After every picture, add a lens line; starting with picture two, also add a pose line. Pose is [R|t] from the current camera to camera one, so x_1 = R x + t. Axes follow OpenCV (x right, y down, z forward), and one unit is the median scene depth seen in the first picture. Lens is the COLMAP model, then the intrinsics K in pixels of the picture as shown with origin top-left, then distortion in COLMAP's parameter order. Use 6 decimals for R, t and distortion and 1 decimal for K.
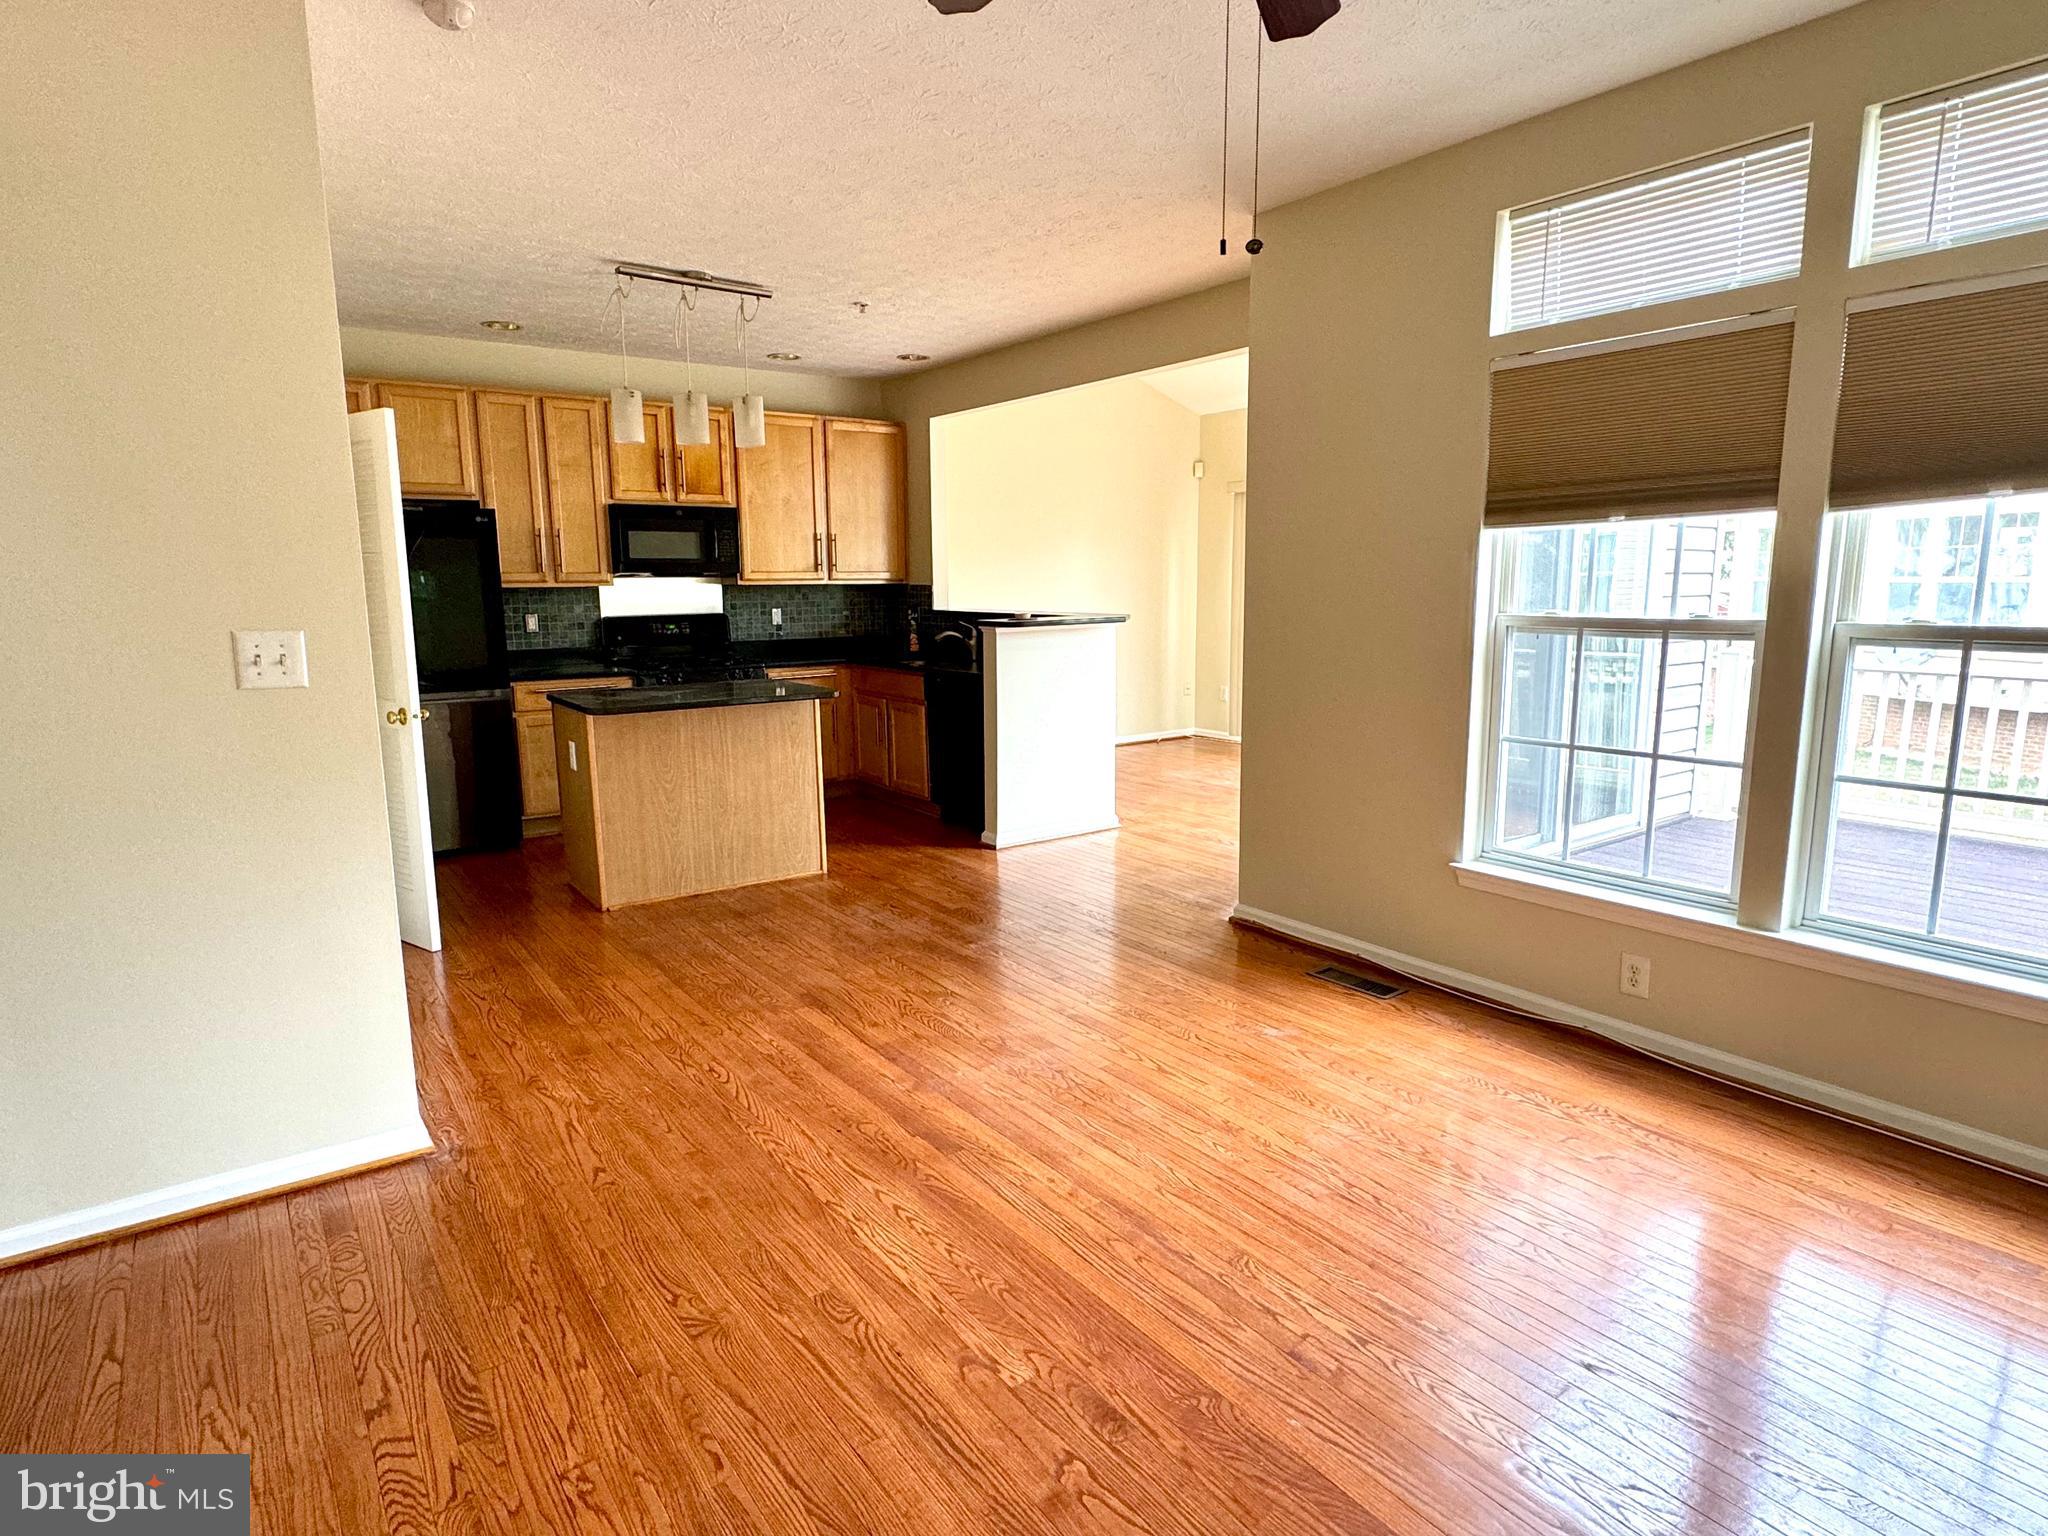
lens RADIAL K [[1125.8, 0, 1019.4], [0, 1125.8, 760.3], [0, 0, 1]] dist [0.001516, -0.001093]
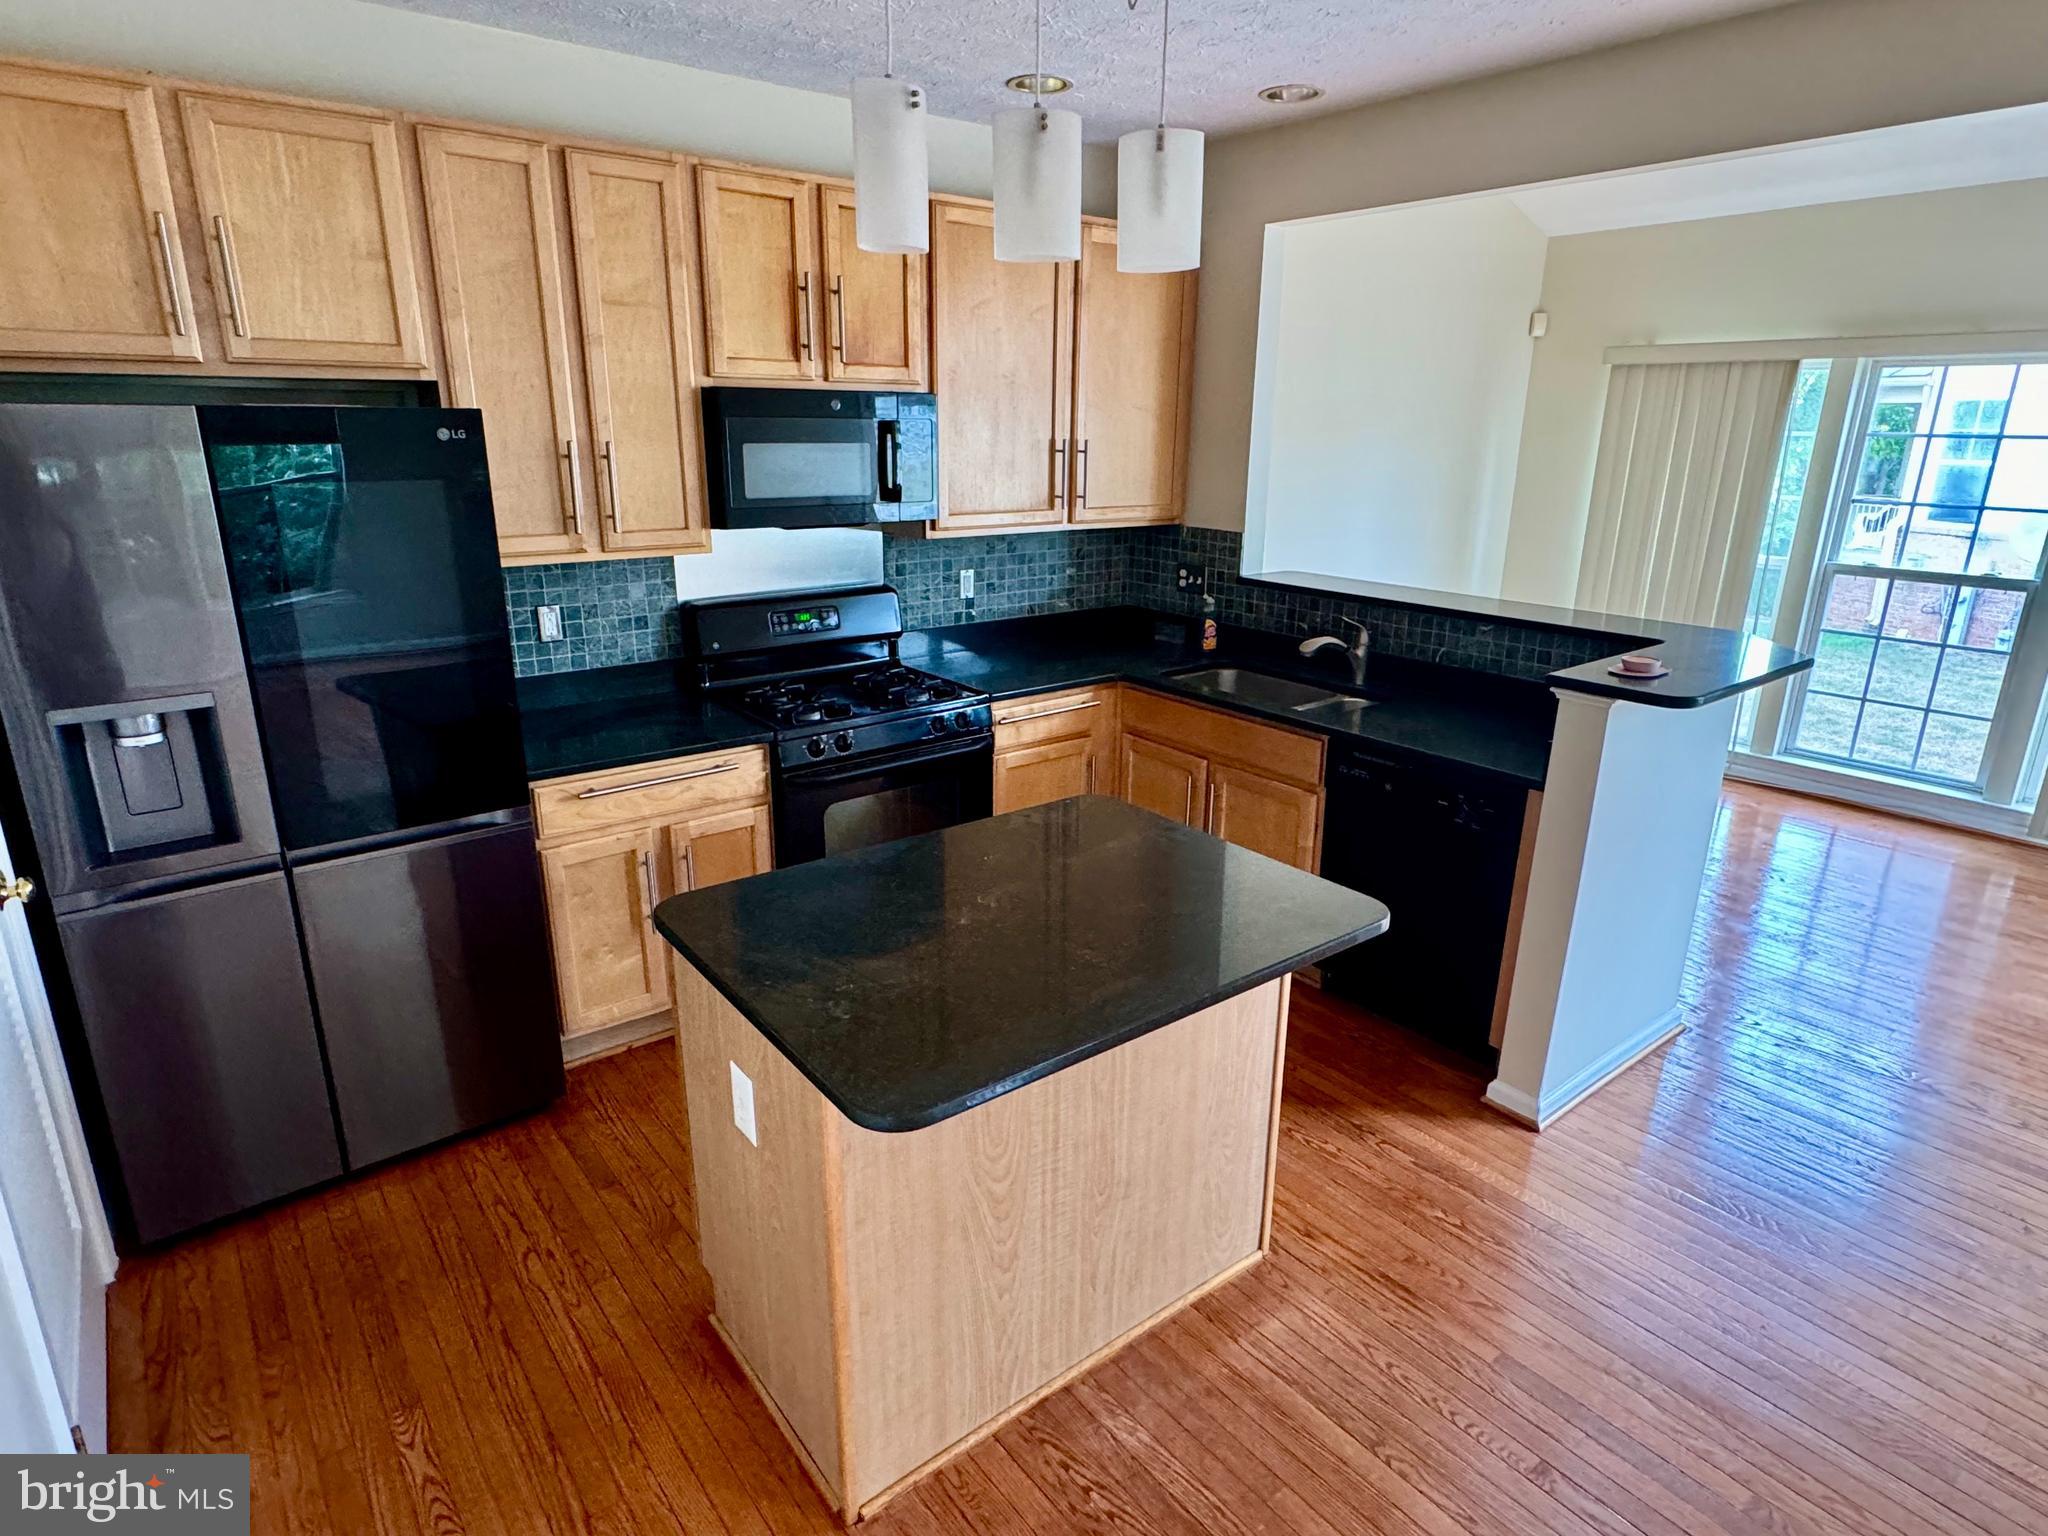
lens RADIAL K [[1125.8, 0, 1019.4], [0, 1125.8, 760.3], [0, 0, 1]] dist [0.001516, -0.001093]
pose [[0.999103, 0.005871, 0.041942, -0.248051], [-0.011349, 0.991239, 0.131590, -0.133333], [-0.040802, -0.131947, 0.990417, 0.490231]]
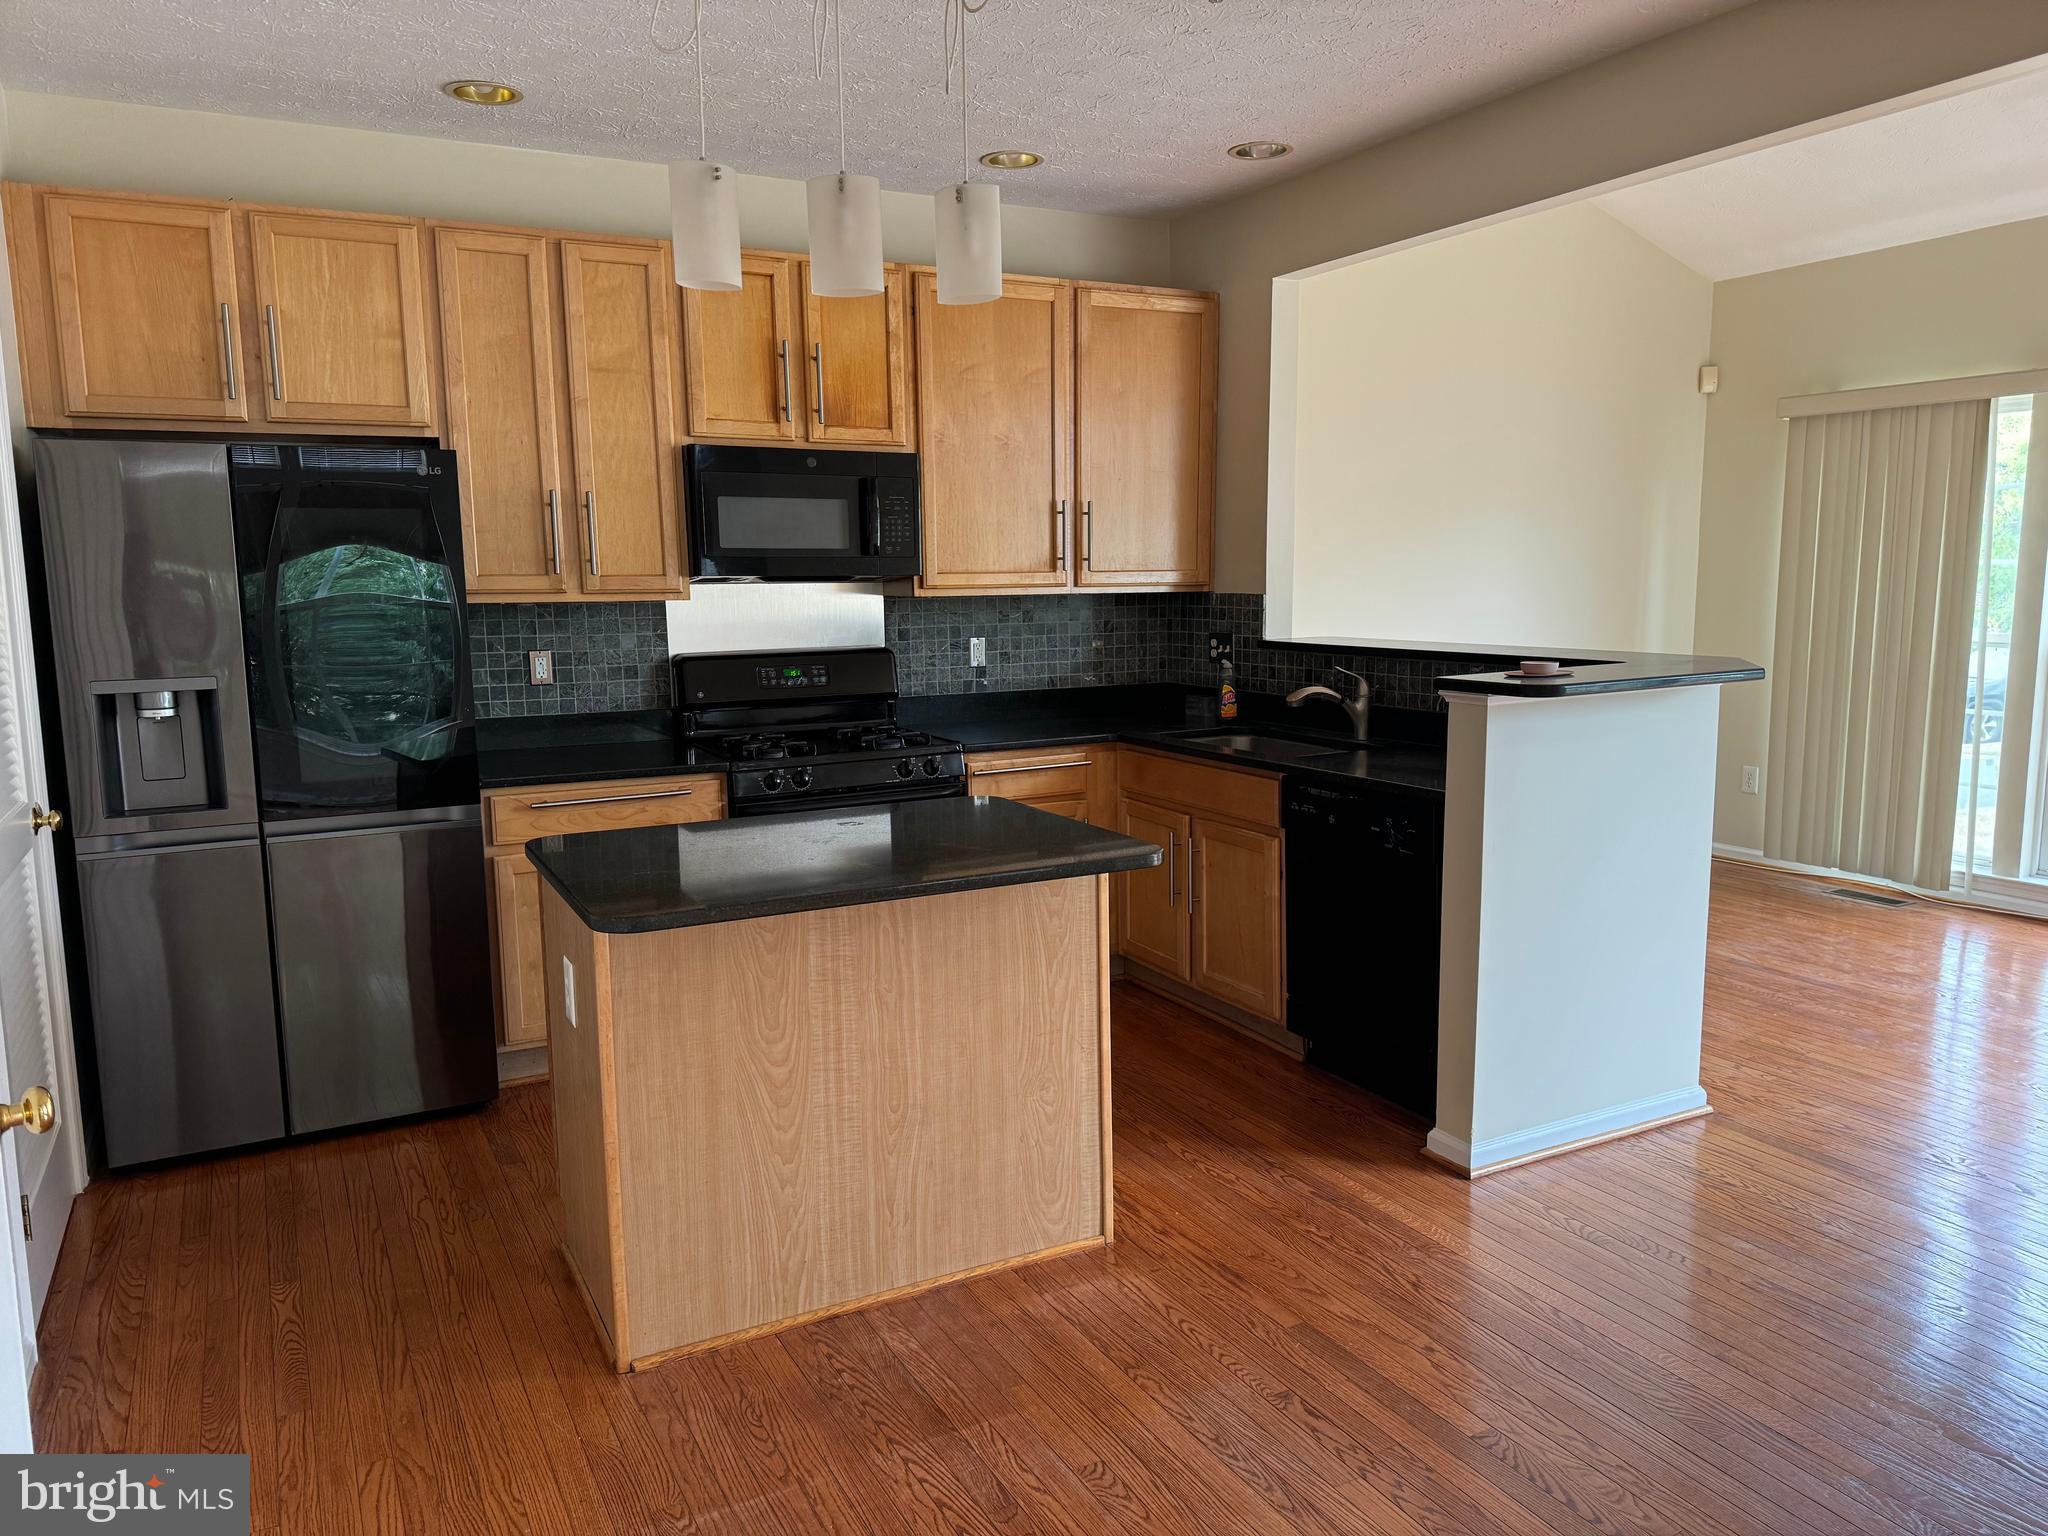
lens RADIAL K [[1428.1, 0, 1024.0], [0, 1428.1, 768.0], [0, 0, 1]] dist [0.185795, -0.353644]
pose [[0.990242, 0.015178, -0.138527, -0.109616], [-0.018274, 0.999610, -0.021108, -0.064828], [0.138153, 0.023433, 0.990134, 0.353322]]
